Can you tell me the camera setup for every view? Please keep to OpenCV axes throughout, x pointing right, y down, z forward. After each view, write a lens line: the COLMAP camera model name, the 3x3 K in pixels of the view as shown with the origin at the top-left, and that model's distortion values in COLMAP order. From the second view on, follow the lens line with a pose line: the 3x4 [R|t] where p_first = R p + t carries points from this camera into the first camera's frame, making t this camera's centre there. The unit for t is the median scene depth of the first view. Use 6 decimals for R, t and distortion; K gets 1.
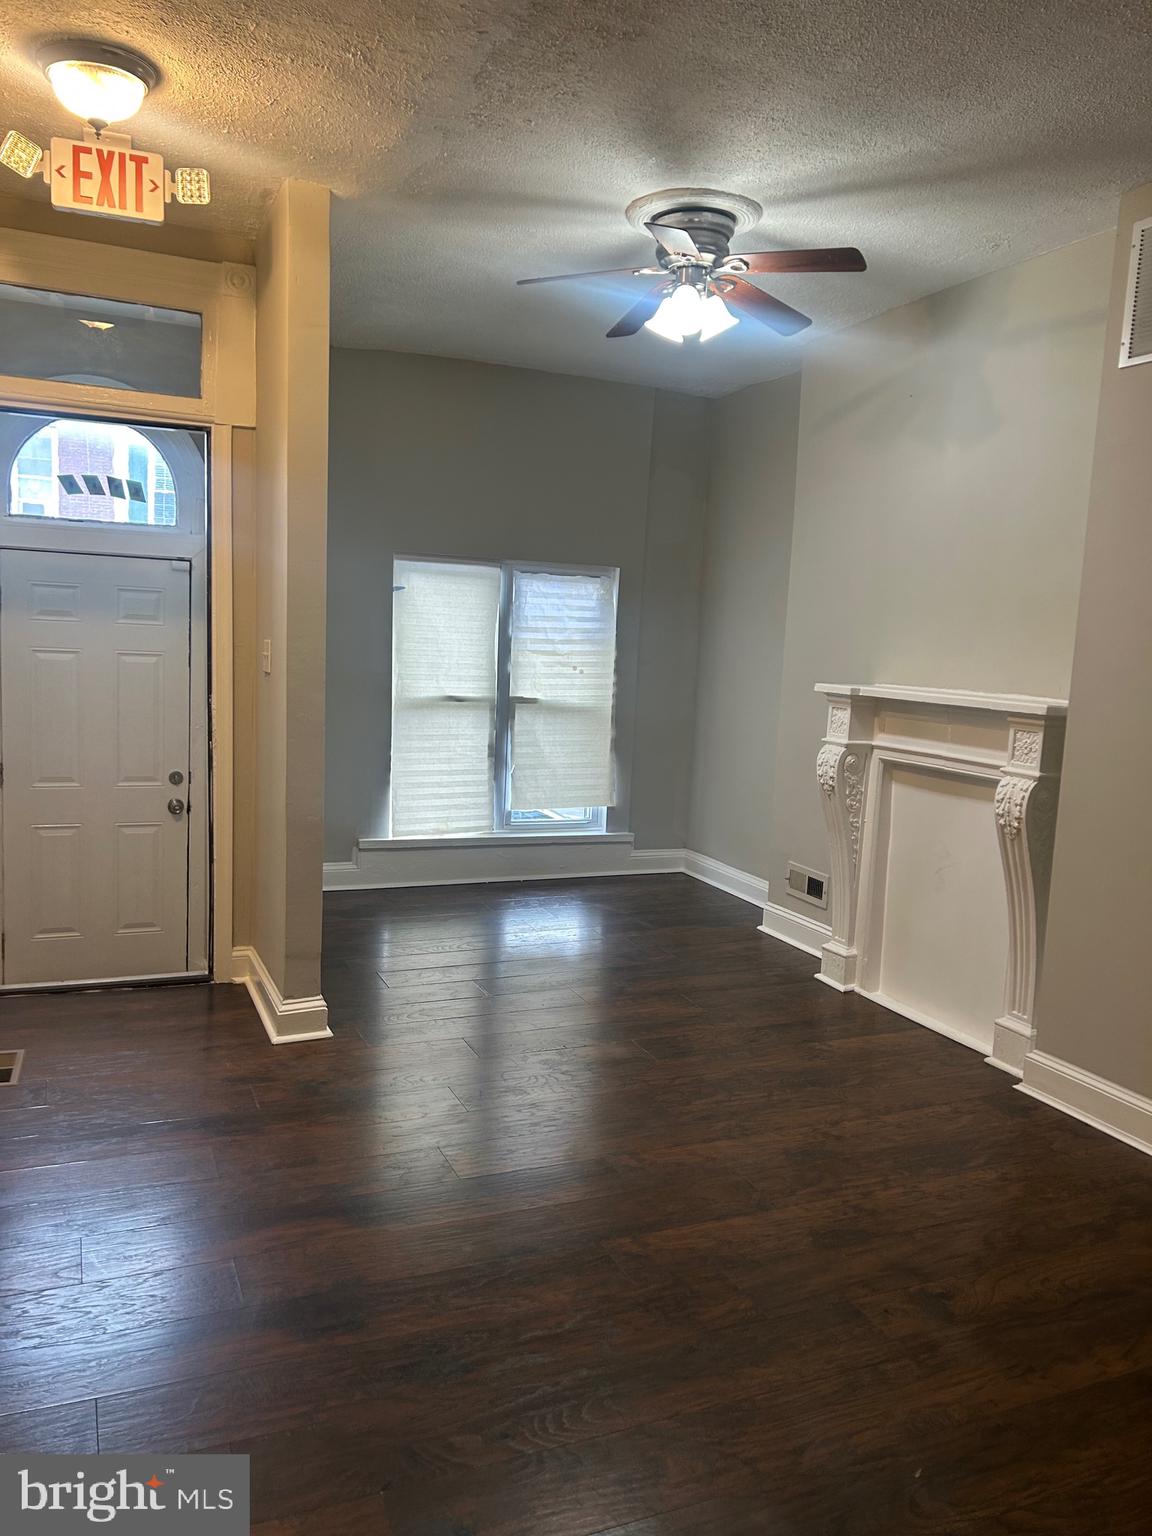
lens RADIAL K [[1152.9, 0, 567.6], [0, 1152.9, 762.5], [0, 0, 1]] dist [0.041696, -0.048521]
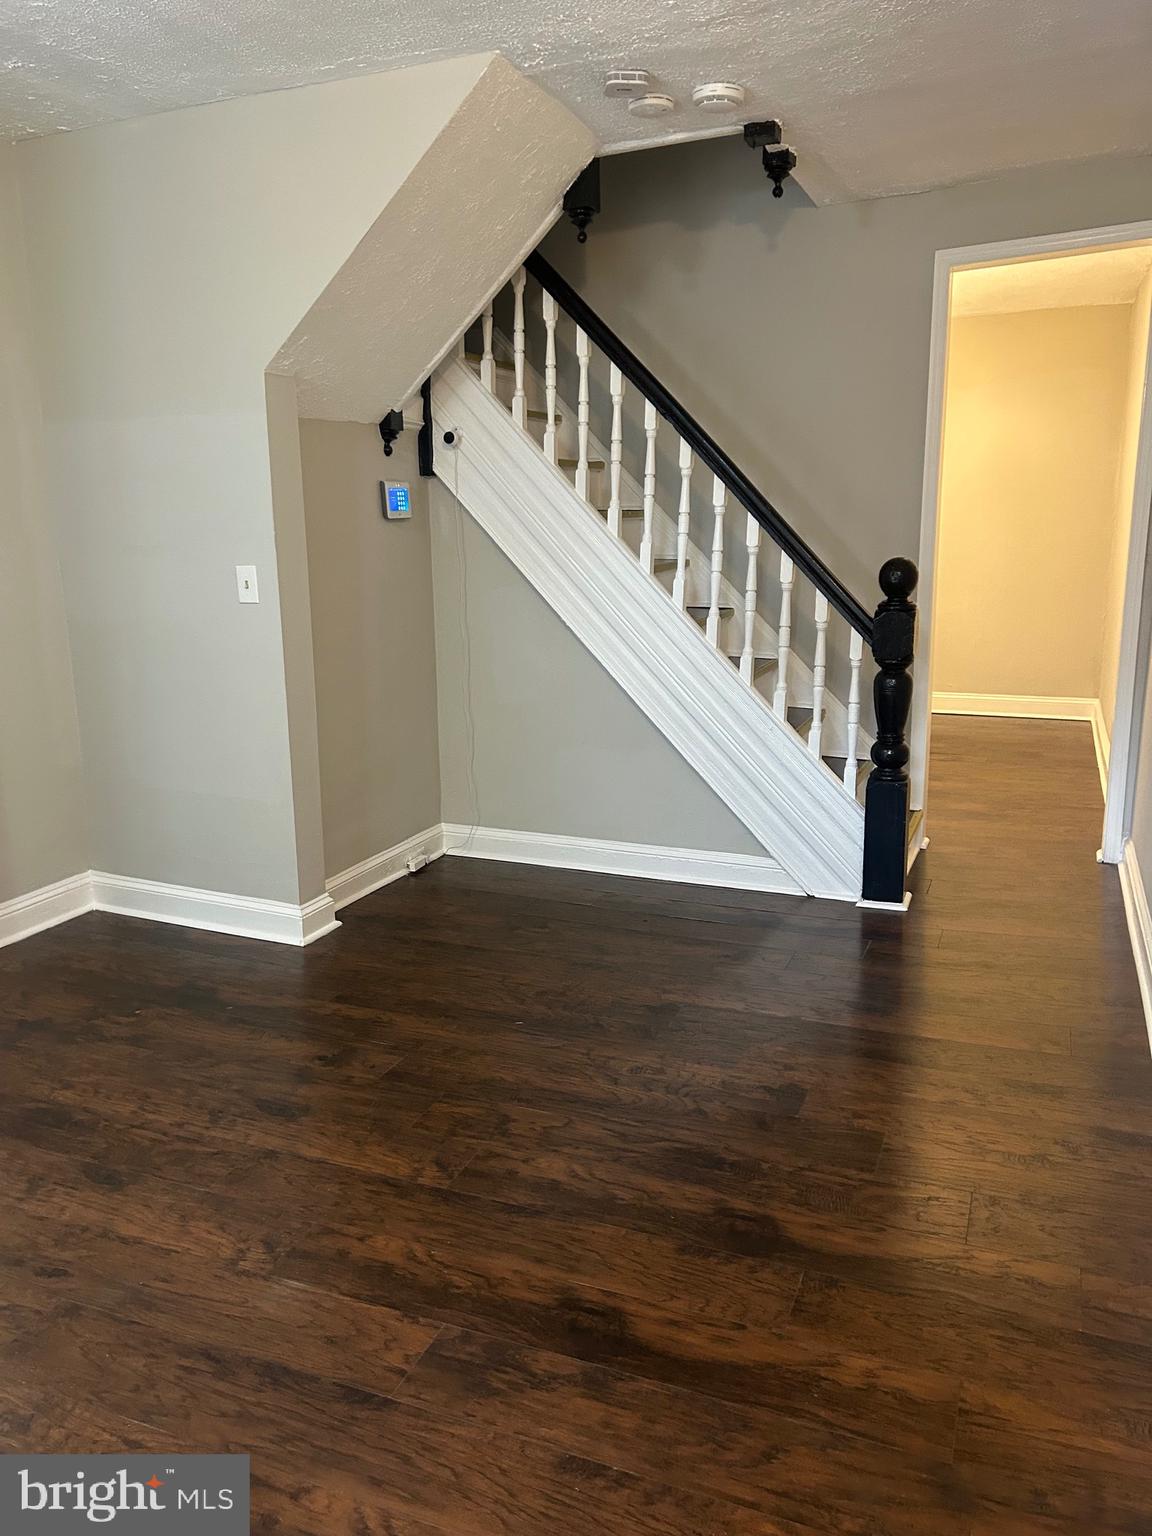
lens RADIAL K [[1152.9, 0, 567.6], [0, 1152.9, 762.5], [0, 0, 1]] dist [0.041696, -0.048521]
pose [[-0.704651, -0.176777, 0.687180, -0.604358], [0.059543, 0.950320, 0.305527, -0.197273], [-0.707051, 0.256207, -0.659119, 1.386196]]
